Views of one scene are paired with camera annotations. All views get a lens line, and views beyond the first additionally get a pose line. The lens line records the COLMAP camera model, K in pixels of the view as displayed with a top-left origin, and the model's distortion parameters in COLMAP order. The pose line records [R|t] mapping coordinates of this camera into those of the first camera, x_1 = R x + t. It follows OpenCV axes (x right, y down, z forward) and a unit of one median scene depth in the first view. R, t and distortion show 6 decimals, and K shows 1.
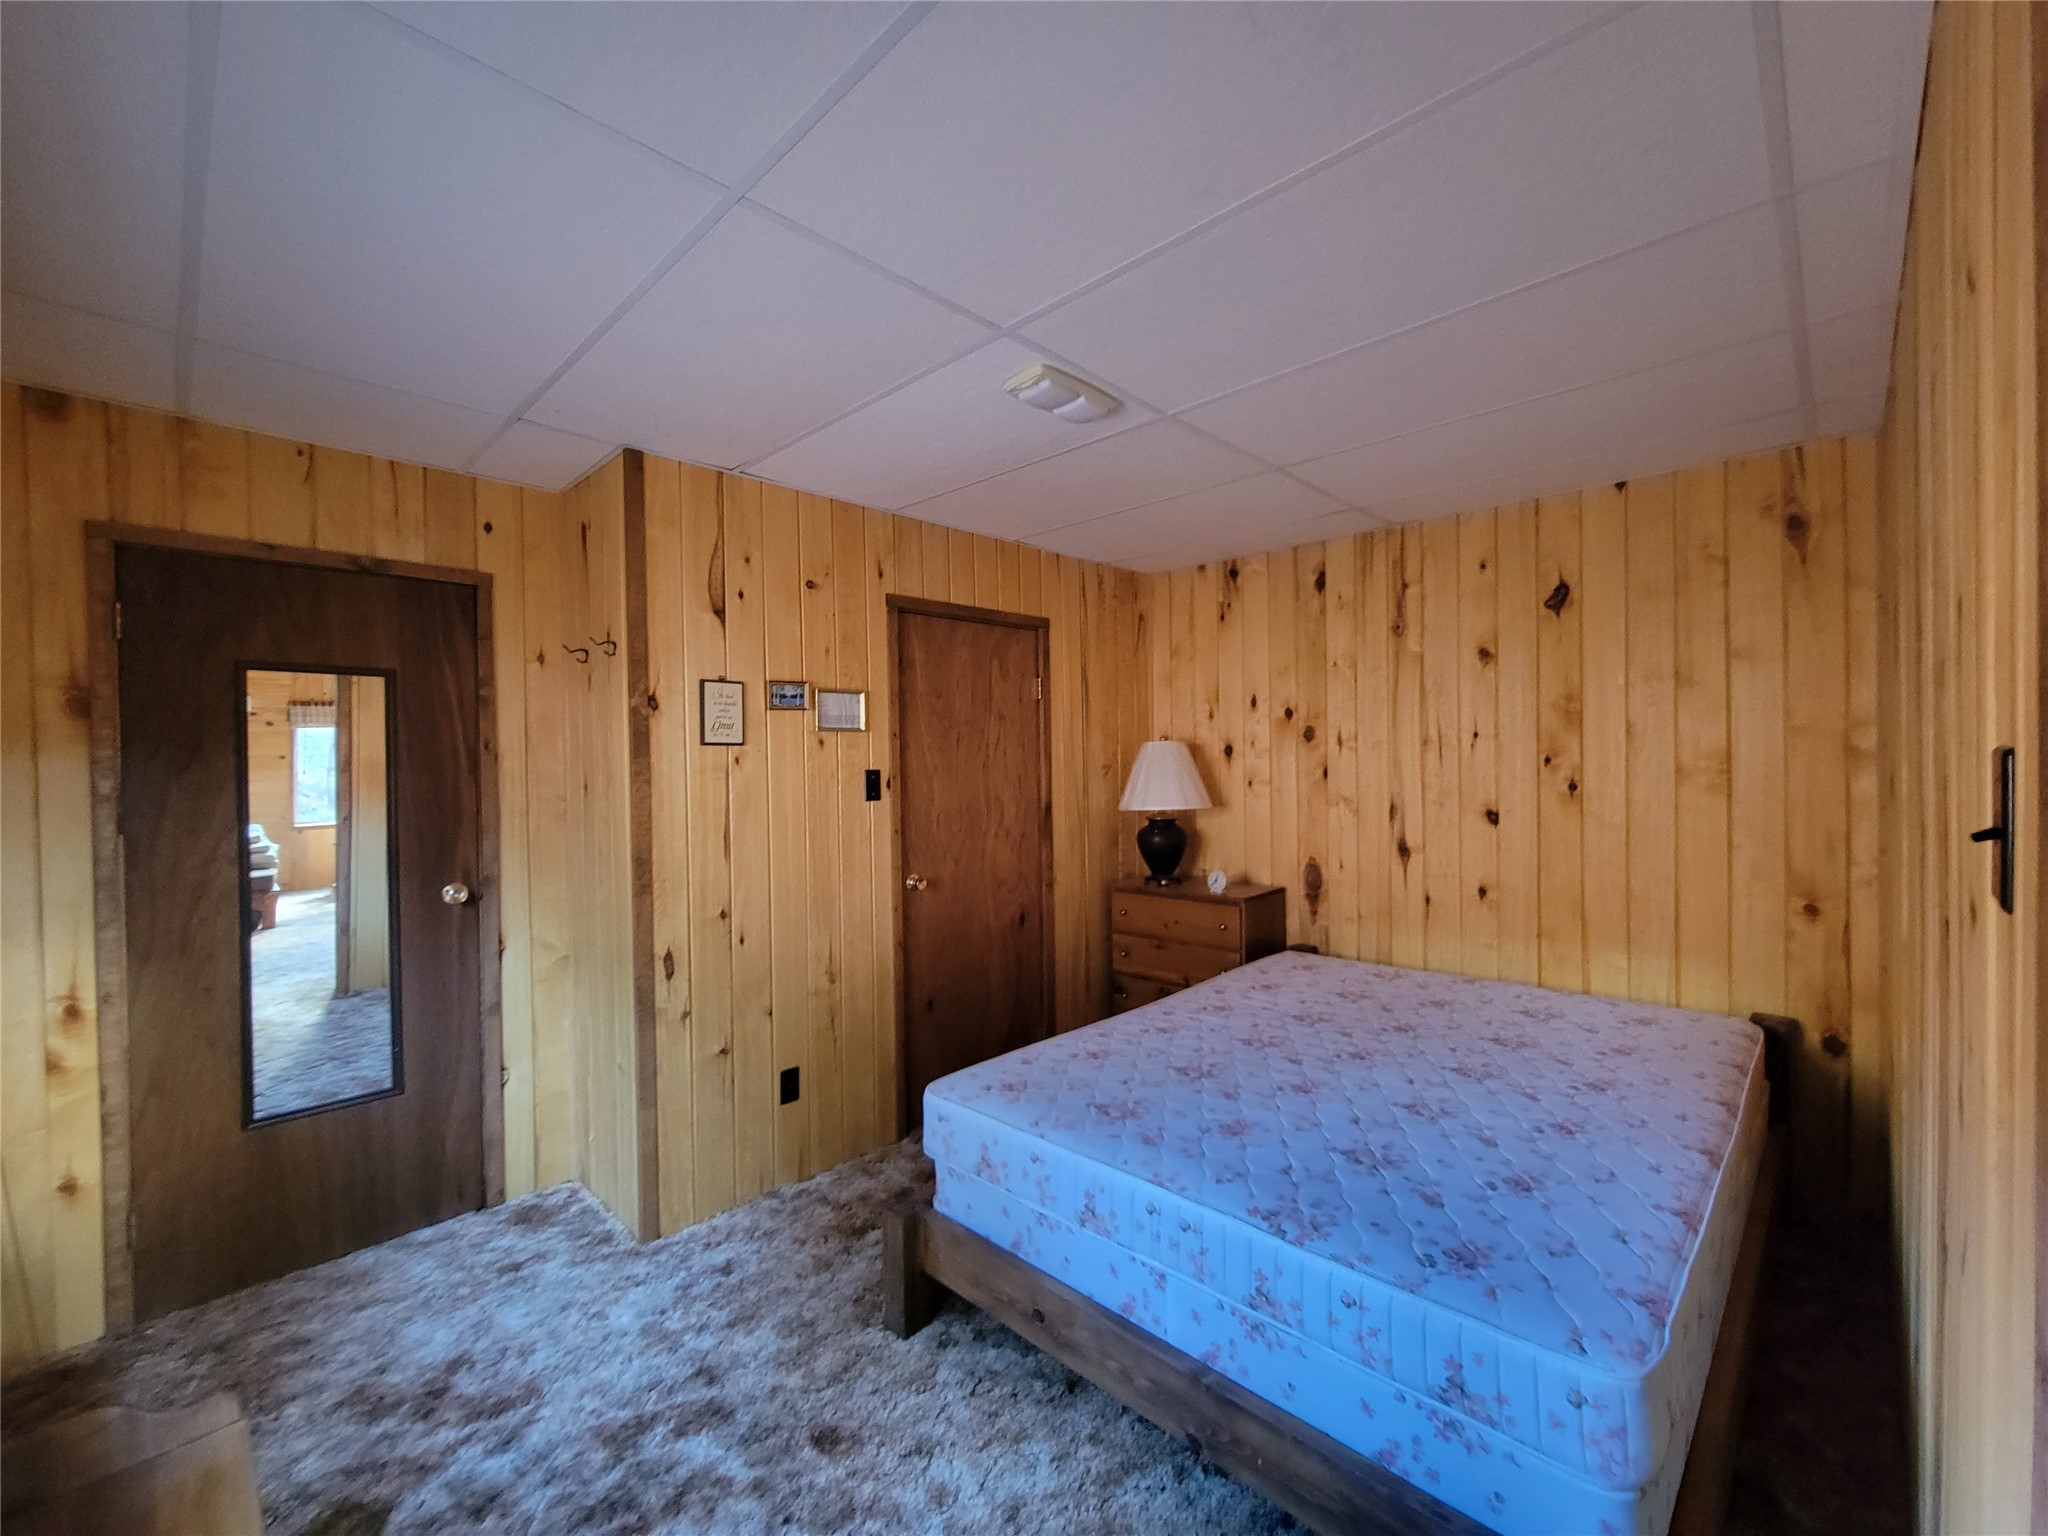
lens RADIAL K [[839.5, 0, 1027.7], [0, 839.5, 770.0], [0, 0, 1]] dist [-0.000245, -0.001283]
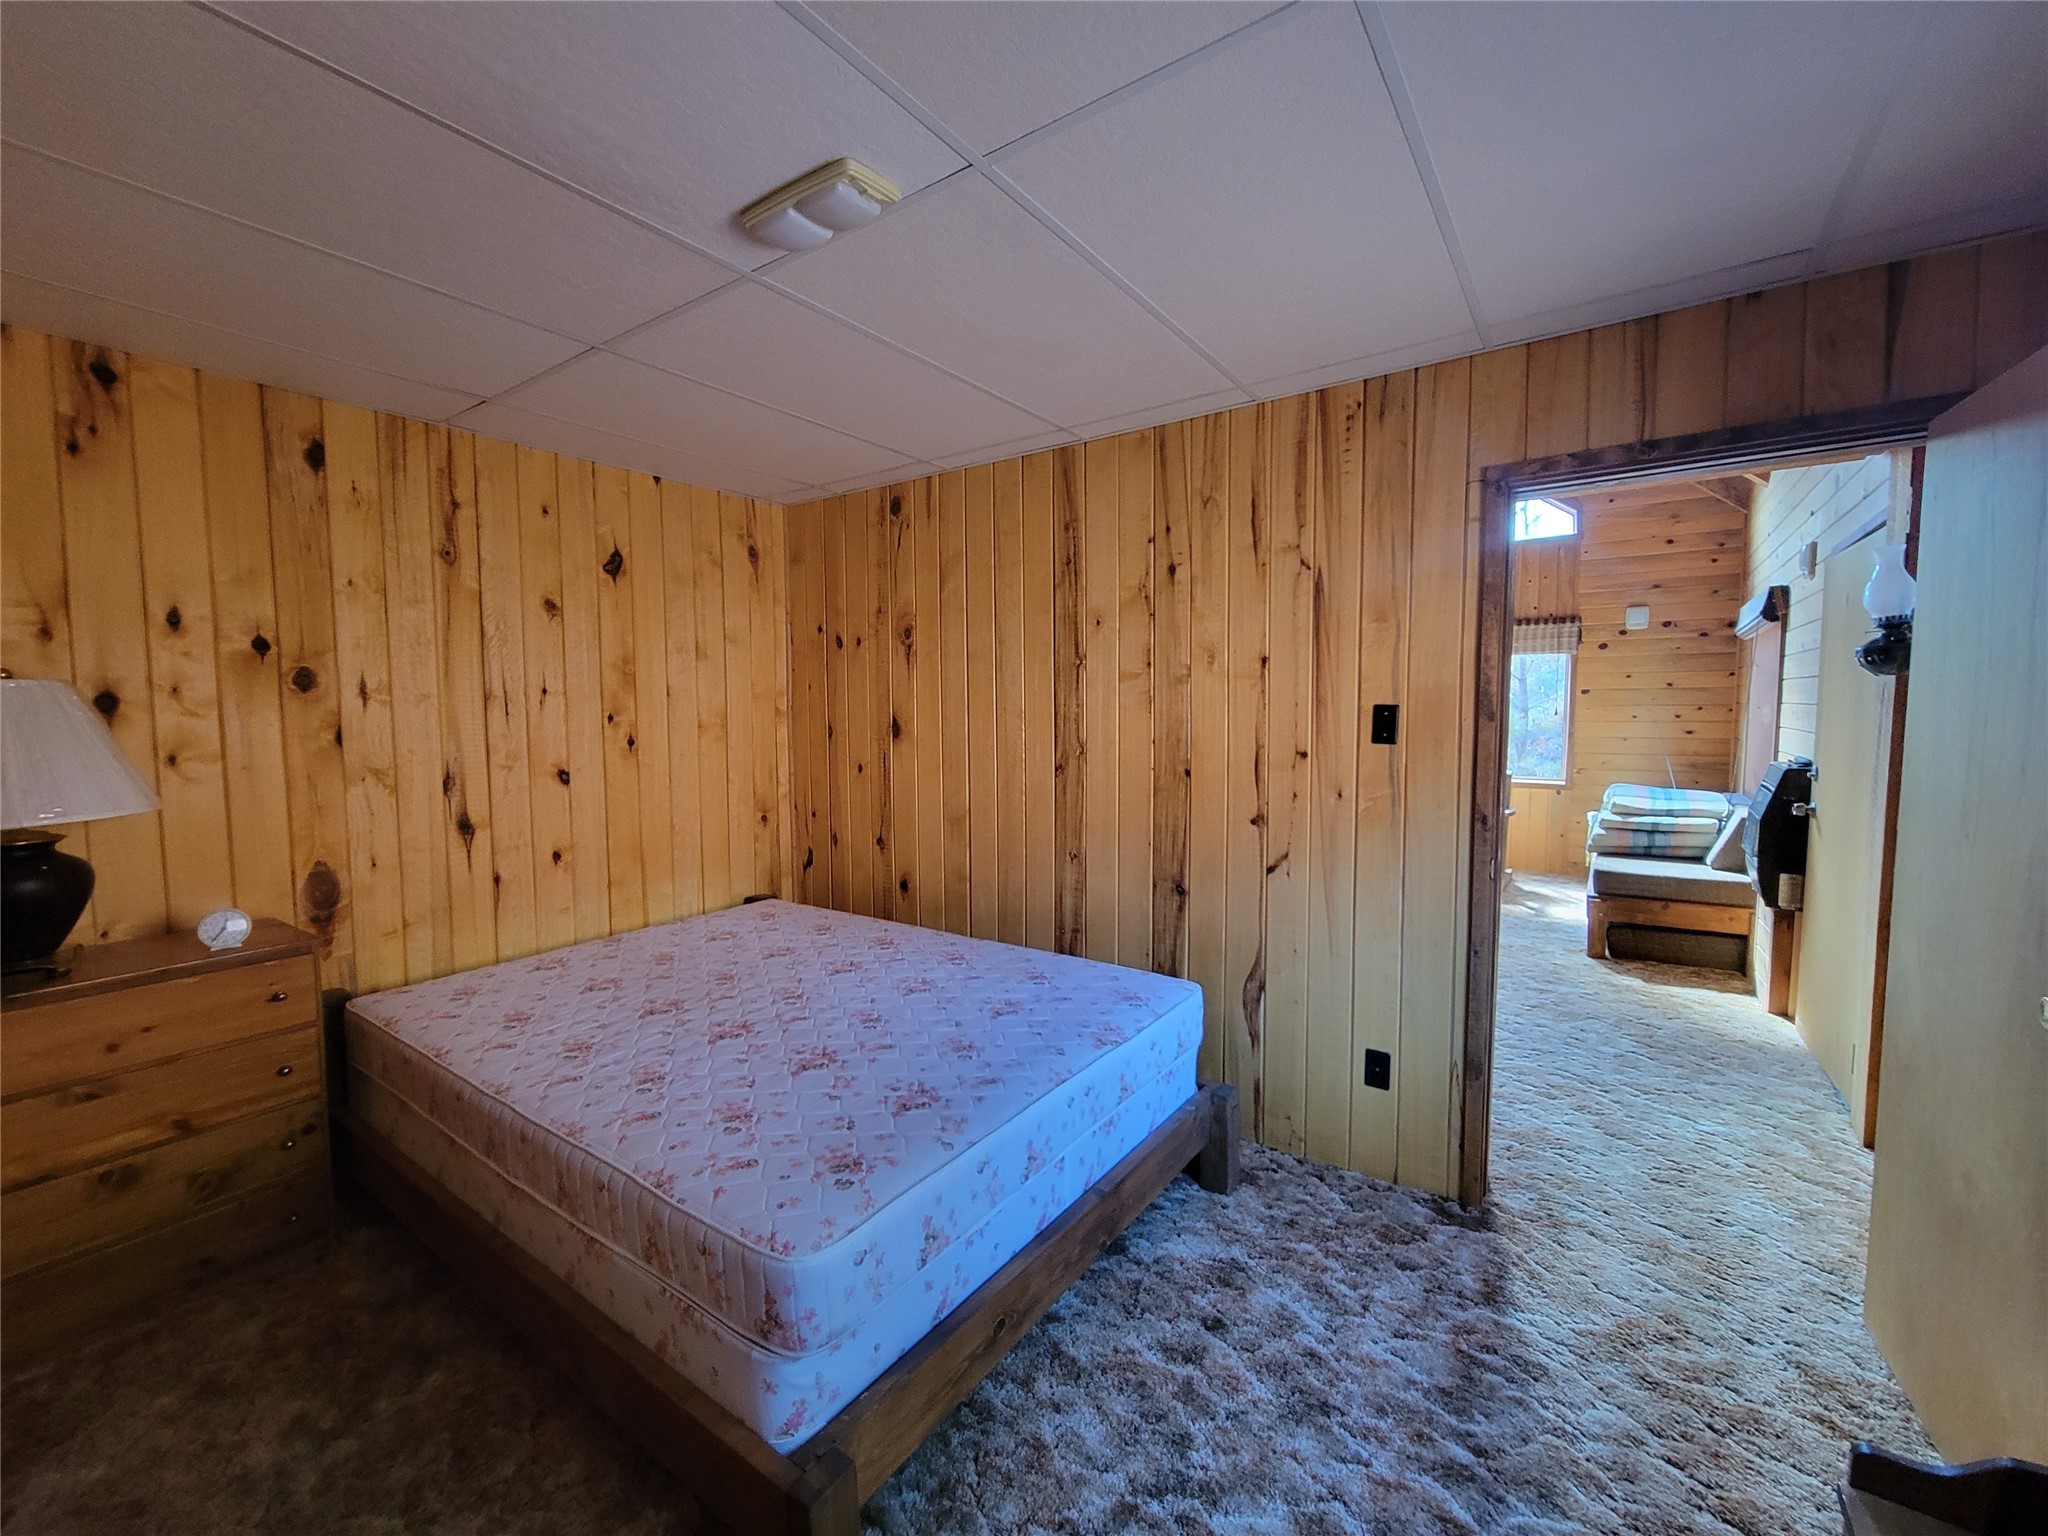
lens RADIAL K [[839.5, 0, 1026.8], [0, 839.5, 765.7], [0, 0, 1]] dist [-0.000245, -0.001283]
pose [[-0.154867, -0.052151, 0.986558, -0.483214], [0.021153, 0.998202, 0.056087, -0.000074], [-0.987709, 0.029555, -0.153486, 0.623139]]
